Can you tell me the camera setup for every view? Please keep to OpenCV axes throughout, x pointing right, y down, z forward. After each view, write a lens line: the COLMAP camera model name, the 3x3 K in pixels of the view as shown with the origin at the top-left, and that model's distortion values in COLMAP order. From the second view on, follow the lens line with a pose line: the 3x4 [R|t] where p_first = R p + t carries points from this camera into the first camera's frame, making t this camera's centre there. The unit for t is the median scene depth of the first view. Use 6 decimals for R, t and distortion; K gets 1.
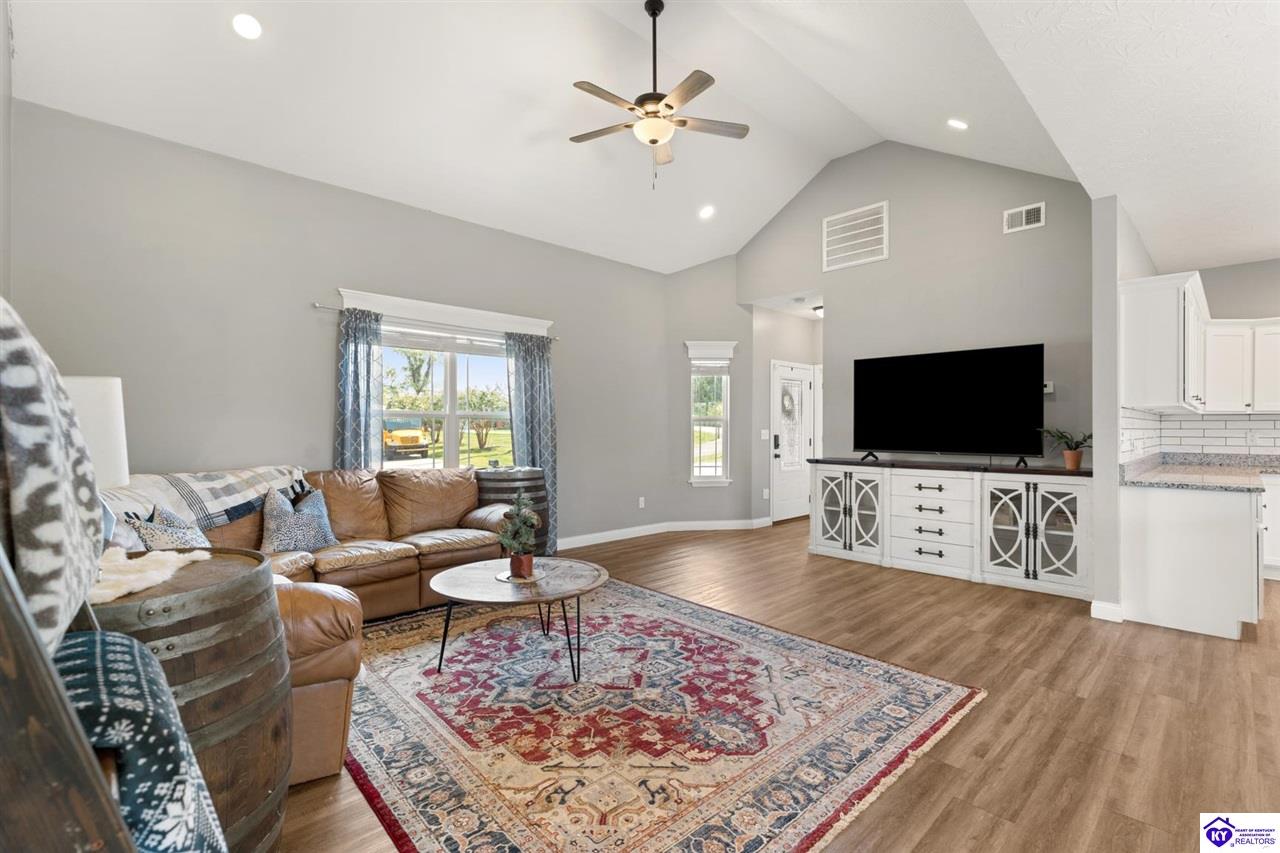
lens RADIAL K [[573.8, 0, 641.1], [0, 573.8, 428.9], [0, 0, 1]] dist [-0.008380, 0.003550]
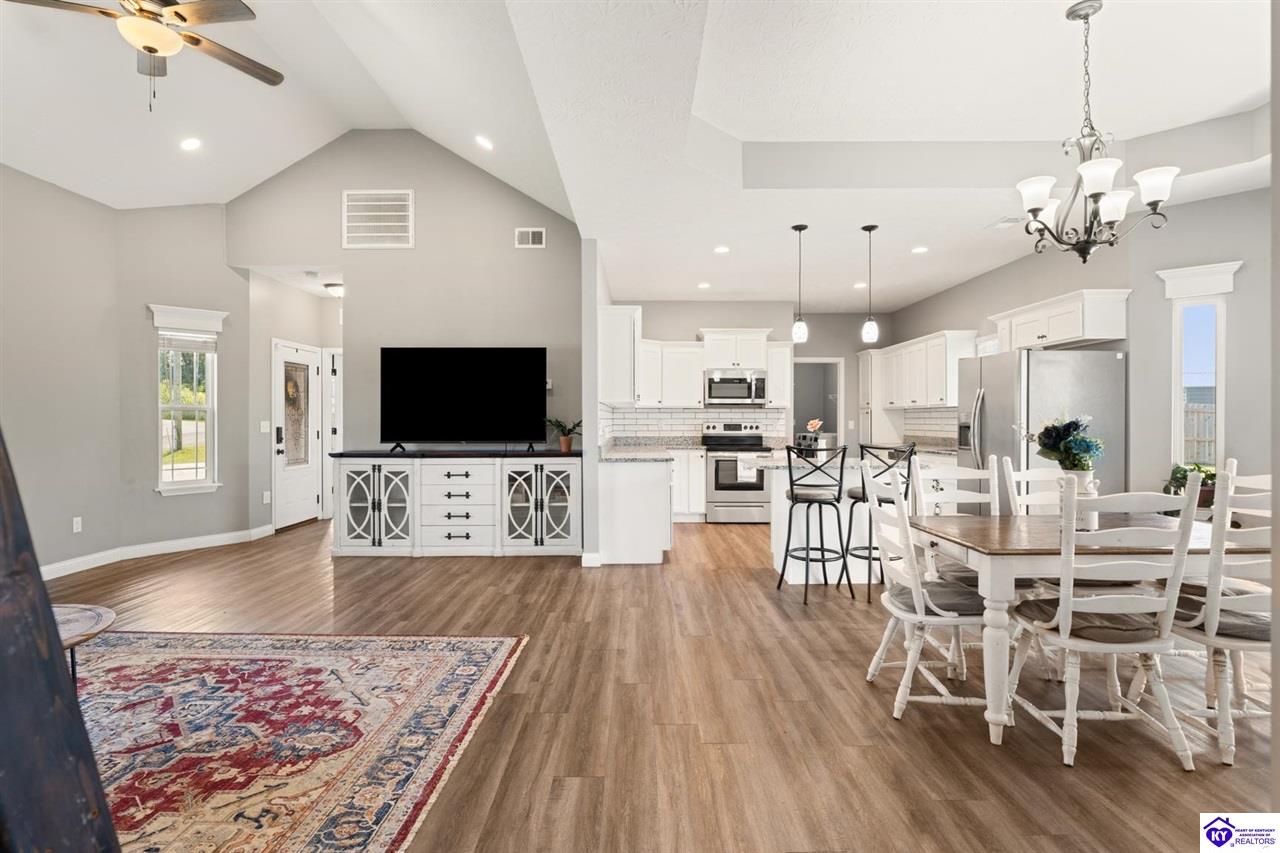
lens RADIAL K [[654.4, 0, 638.9], [0, 654.4, 425.3], [0, 0, 1]] dist [-0.015466, 0.002201]
pose [[0.685126, -0.010013, 0.728356, -0.182288], [0.003949, 0.999942, 0.010032, 0.000389], [-0.728414, -0.003997, 0.685126, -0.088890]]
